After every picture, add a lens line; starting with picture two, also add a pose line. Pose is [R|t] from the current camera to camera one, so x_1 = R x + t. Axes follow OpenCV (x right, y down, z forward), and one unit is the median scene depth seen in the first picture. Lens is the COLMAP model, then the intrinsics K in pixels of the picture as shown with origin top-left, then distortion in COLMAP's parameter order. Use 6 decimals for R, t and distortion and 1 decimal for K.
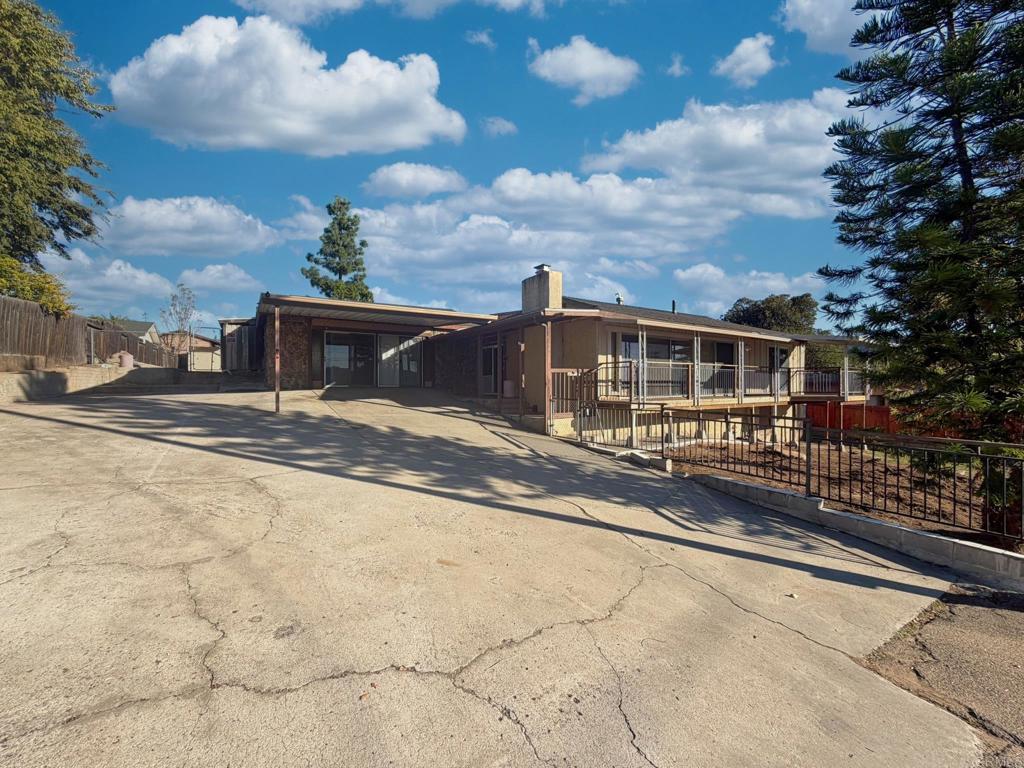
lens RADIAL K [[407.7, 0, 506.1], [0, 407.7, 385.6], [0, 0, 1]] dist [0.002640, -0.000196]
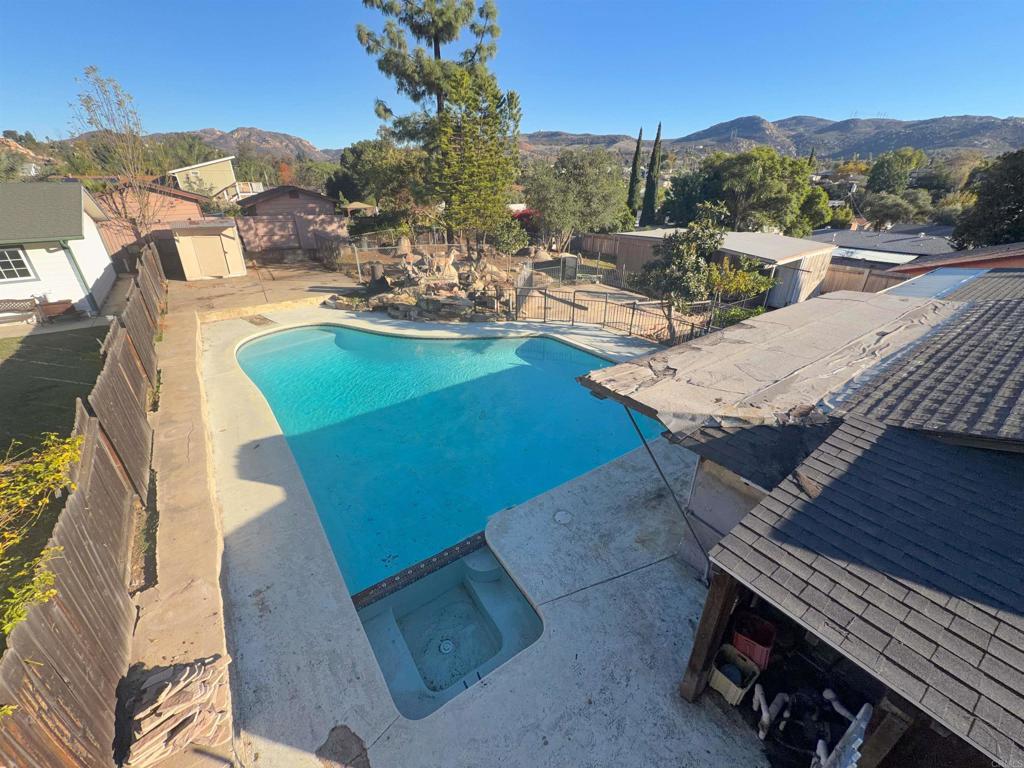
lens RADIAL K [[406.0, 0, 510.8], [0, 406.0, 386.5], [0, 0, 1]] dist [0.001767, 0.000076]
pose [[0.998152, -0.032402, 0.051404, -1.241766], [0.005787, 0.892804, 0.450407, -0.451995], [-0.060488, -0.449278, 0.891342, 1.398307]]
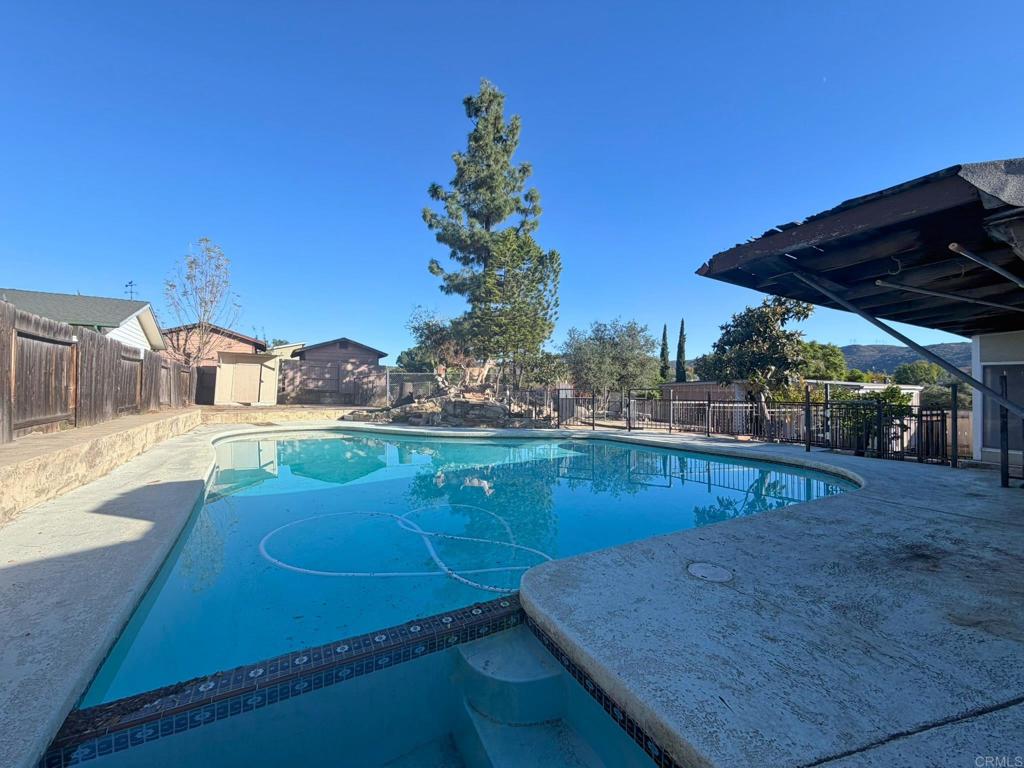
lens RADIAL K [[408.0, 0, 509.0], [0, 408.0, 383.6], [0, 0, 1]] dist [0.001420, 0.000232]
pose [[0.999668, 0.005732, -0.025105, -1.255293], [-0.006234, 0.999781, -0.019984, -0.153631], [0.024985, 0.020134, 0.999485, 1.567393]]
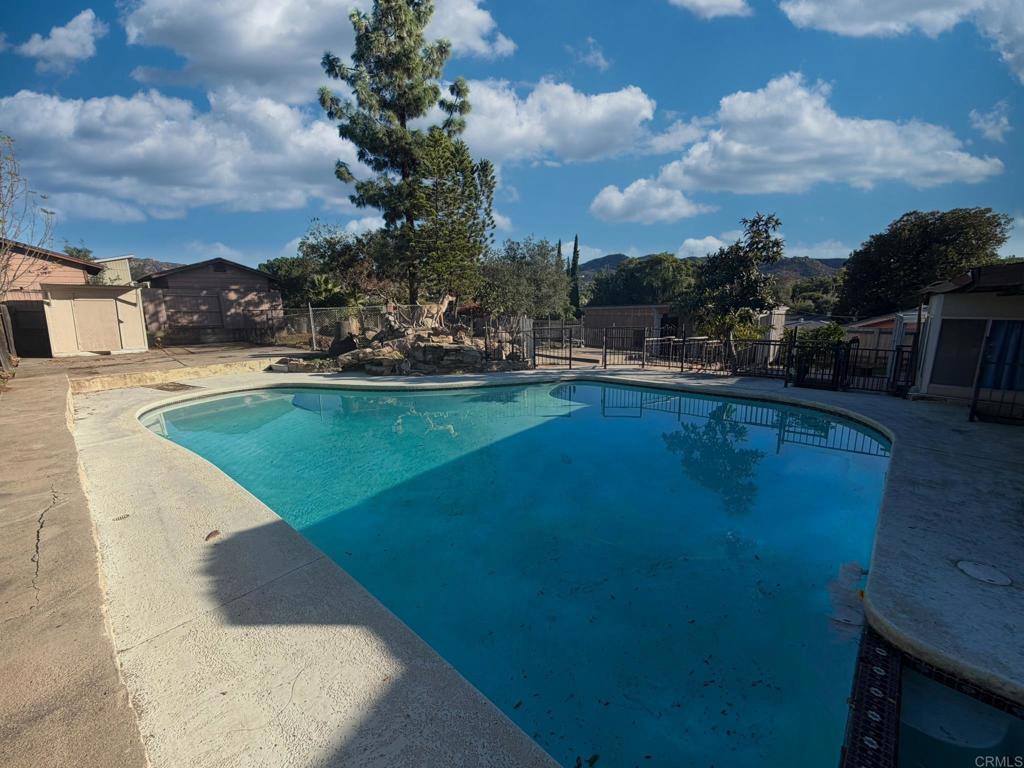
lens RADIAL K [[408.1, 0, 509.3], [0, 408.1, 385.3], [0, 0, 1]] dist [-0.000791, -0.000165]
pose [[0.963384, -0.069683, 0.258910, -1.492838], [0.018088, 0.980328, 0.196544, -0.225357], [-0.267513, -0.184664, 0.945693, 1.655769]]
